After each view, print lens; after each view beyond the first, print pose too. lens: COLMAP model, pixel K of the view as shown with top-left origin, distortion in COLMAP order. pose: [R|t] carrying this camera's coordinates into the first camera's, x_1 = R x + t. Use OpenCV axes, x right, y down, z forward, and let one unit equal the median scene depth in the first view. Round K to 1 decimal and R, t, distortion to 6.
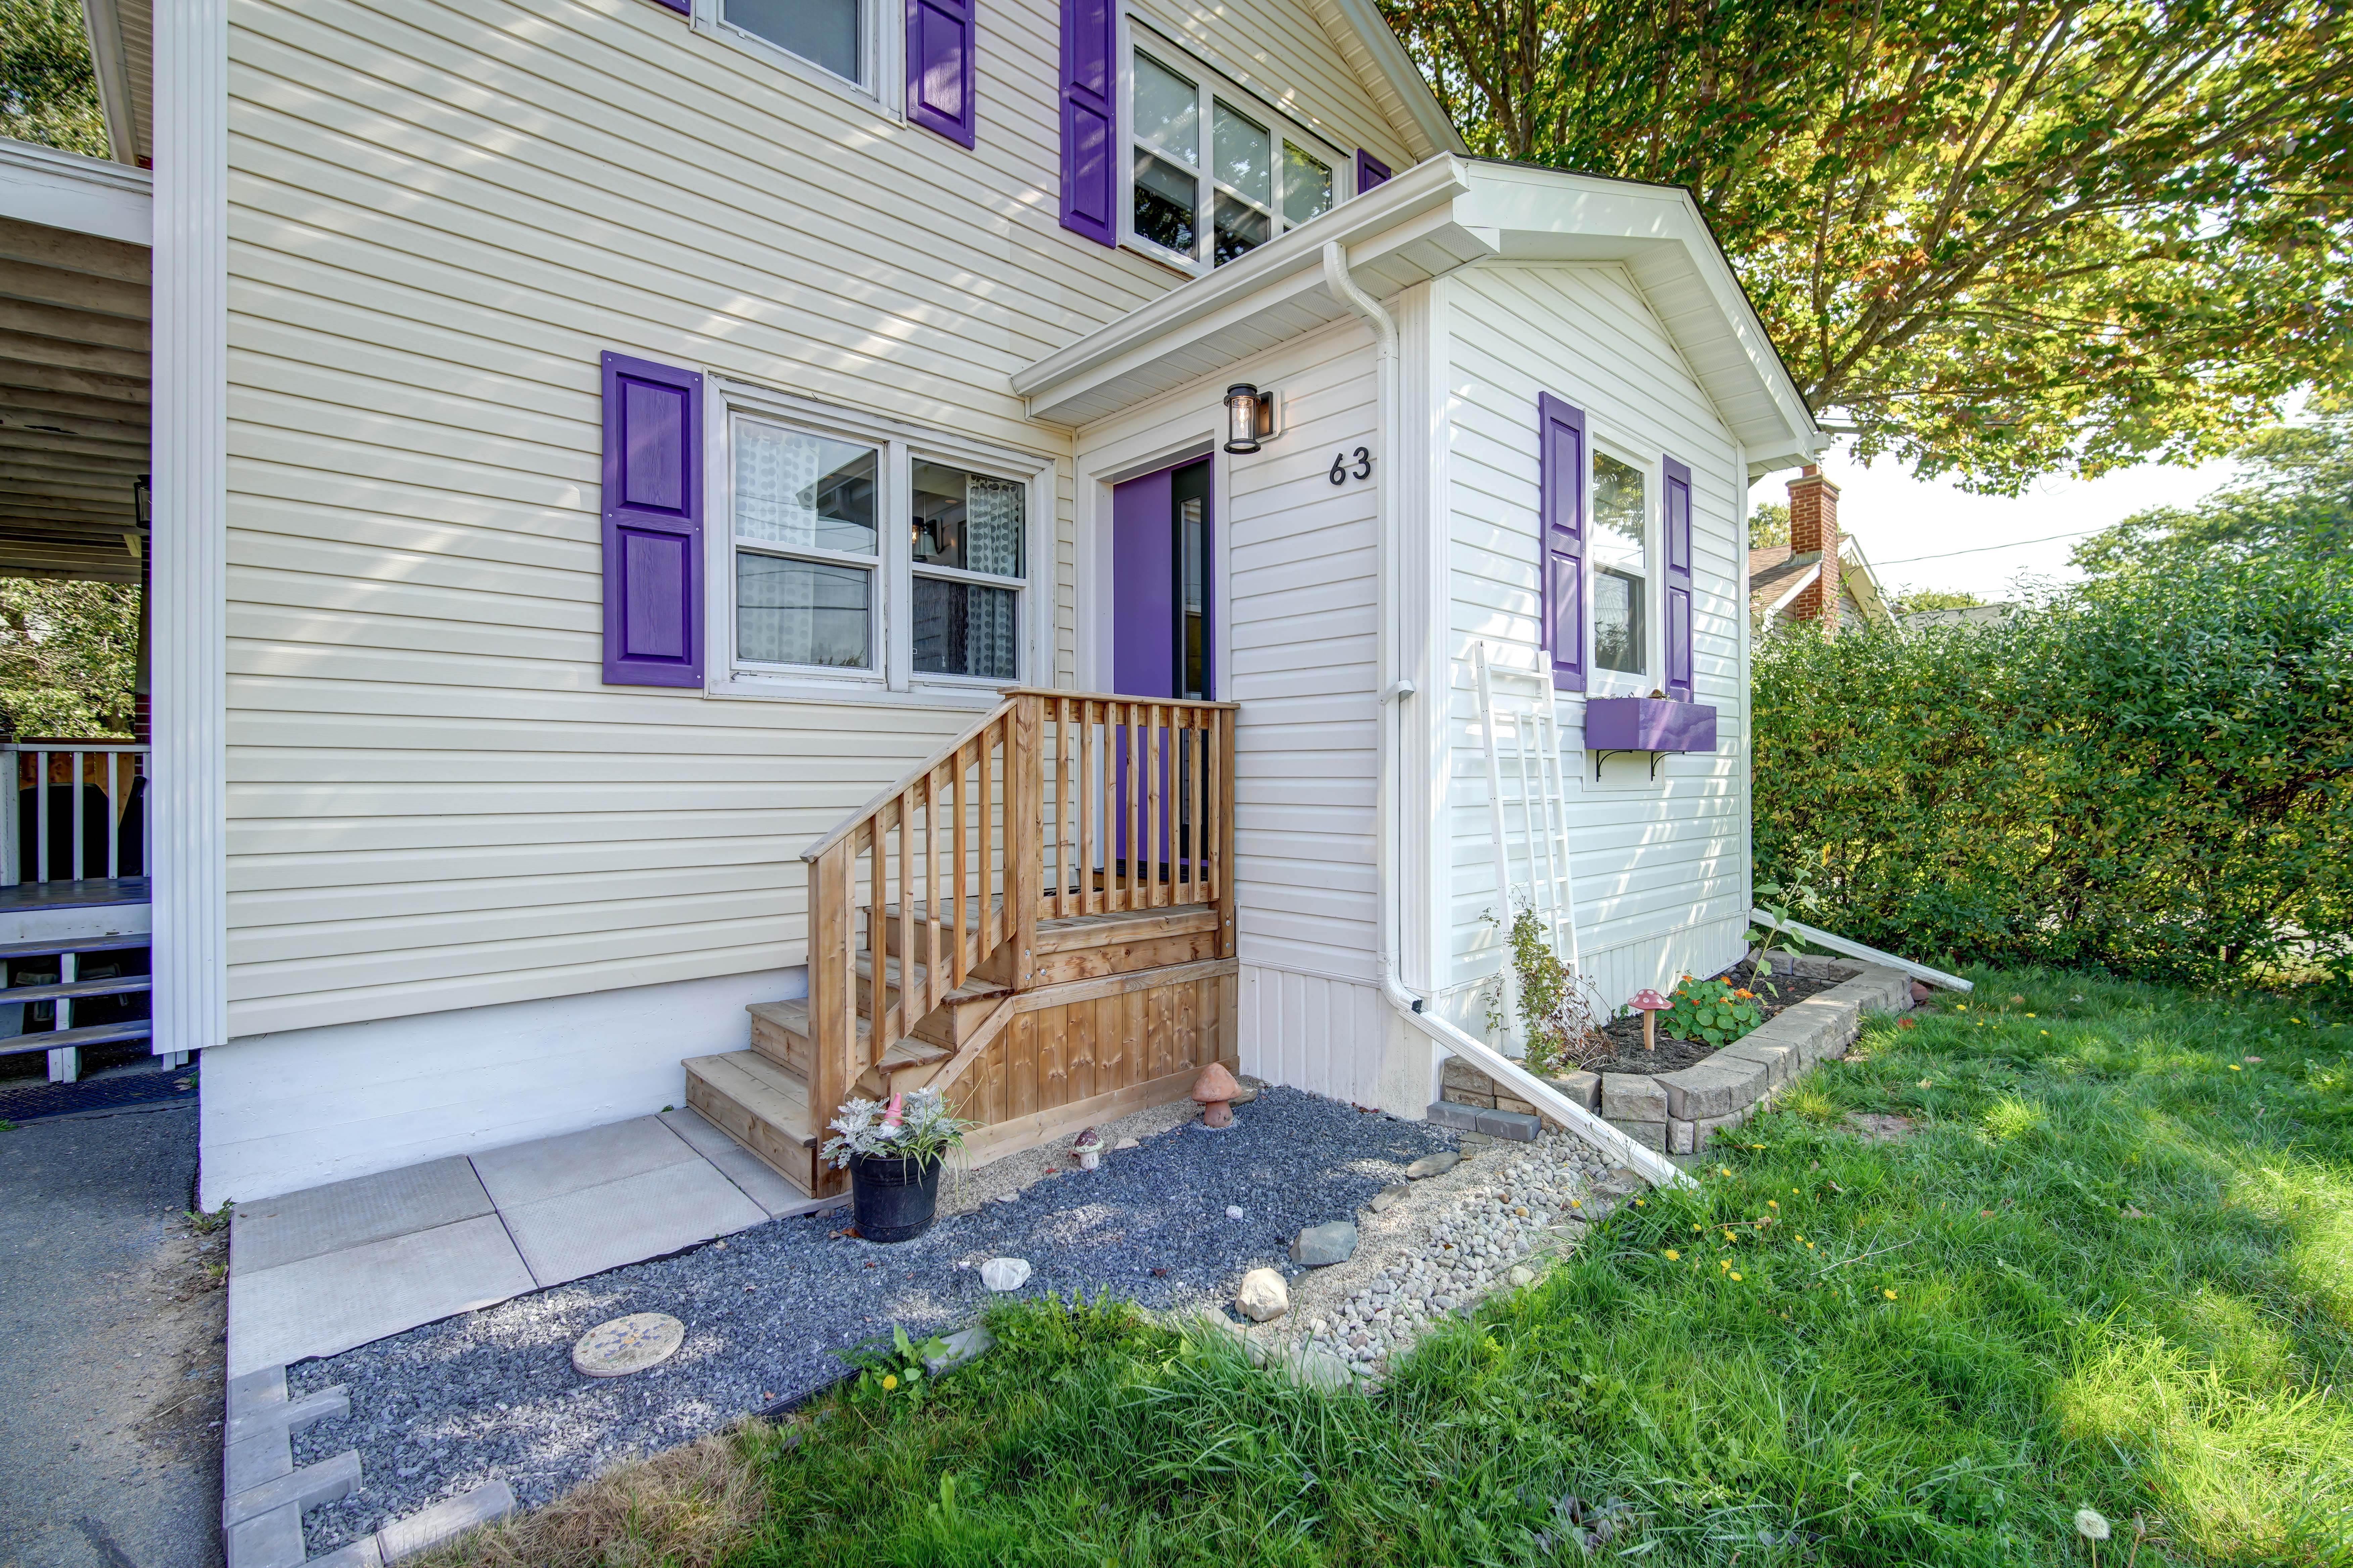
lens RADIAL K [[1020.8, 0, 1182.1], [0, 1020.8, 772.9], [0, 0, 1]] dist [-0.016557, 0.006409]
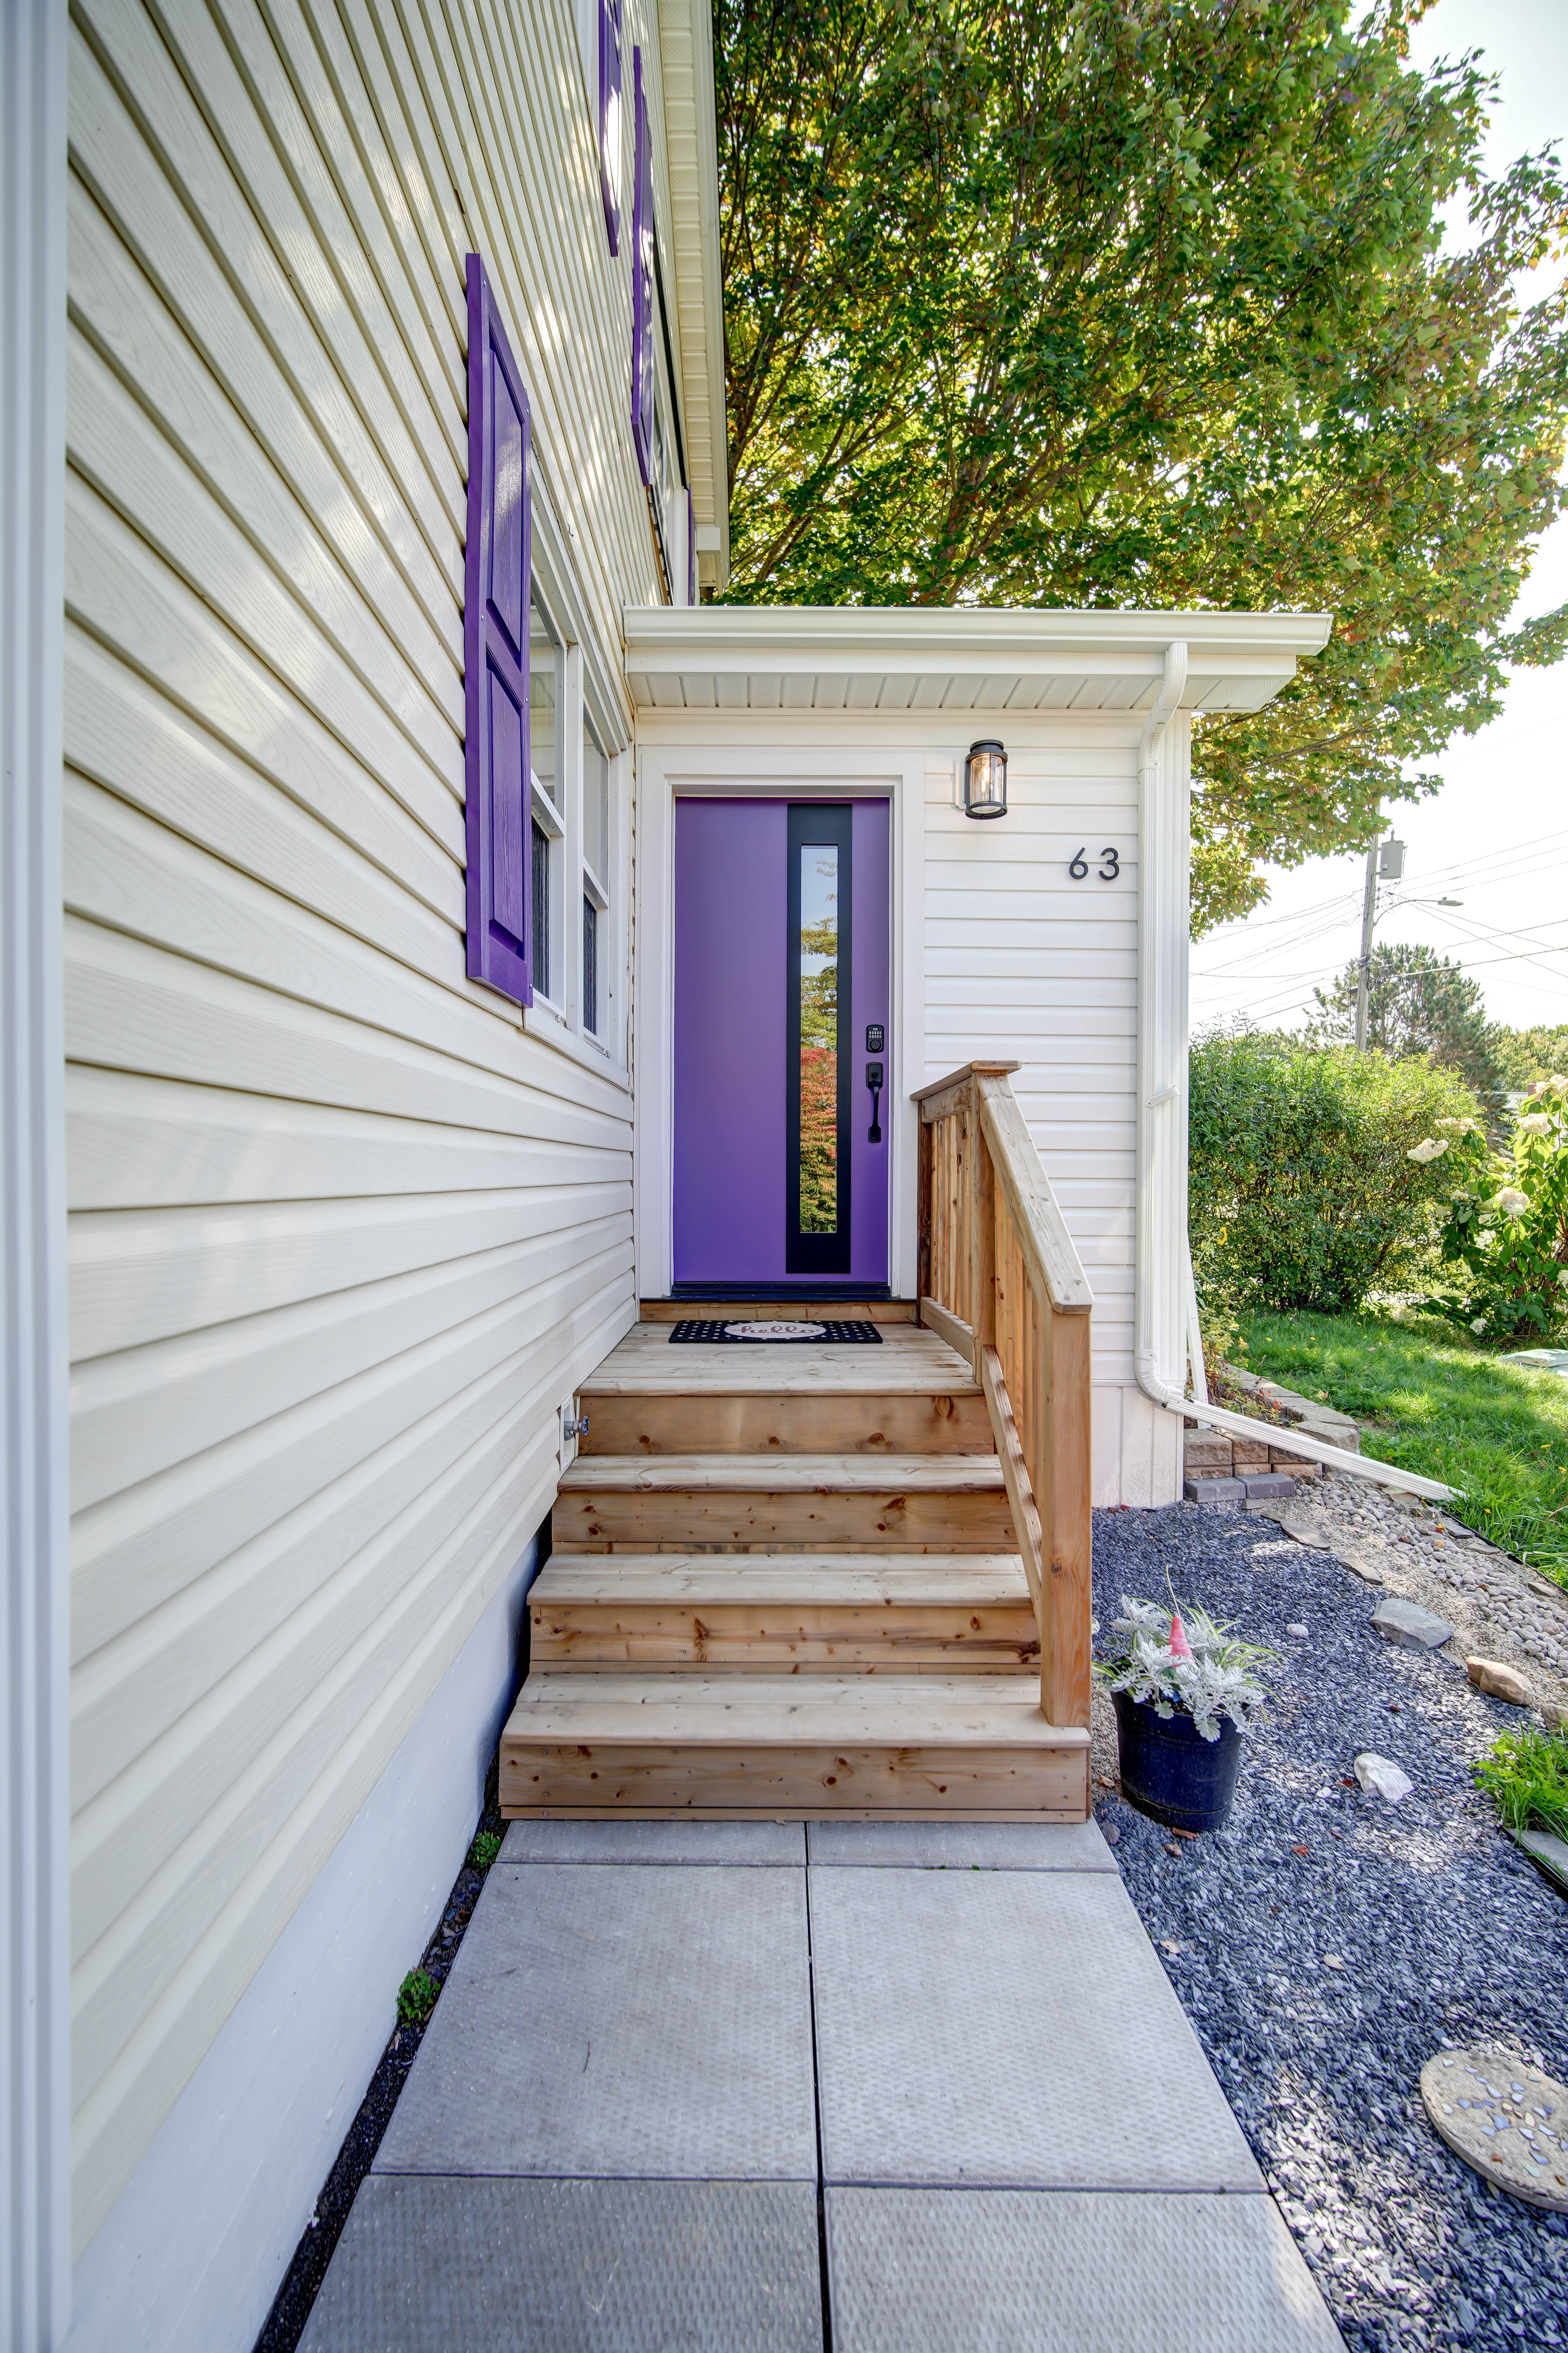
lens RADIAL K [[1020.8, 0, 785.4], [0, 1020.8, 1164.6], [0, 0, 1]] dist [-0.016557, 0.006409]
pose [[0.675201, 0.006222, 0.737608, -0.768339], [-0.011742, 0.999928, 0.002313, -0.005722], [-0.737540, -0.010223, 0.675226, 0.545743]]
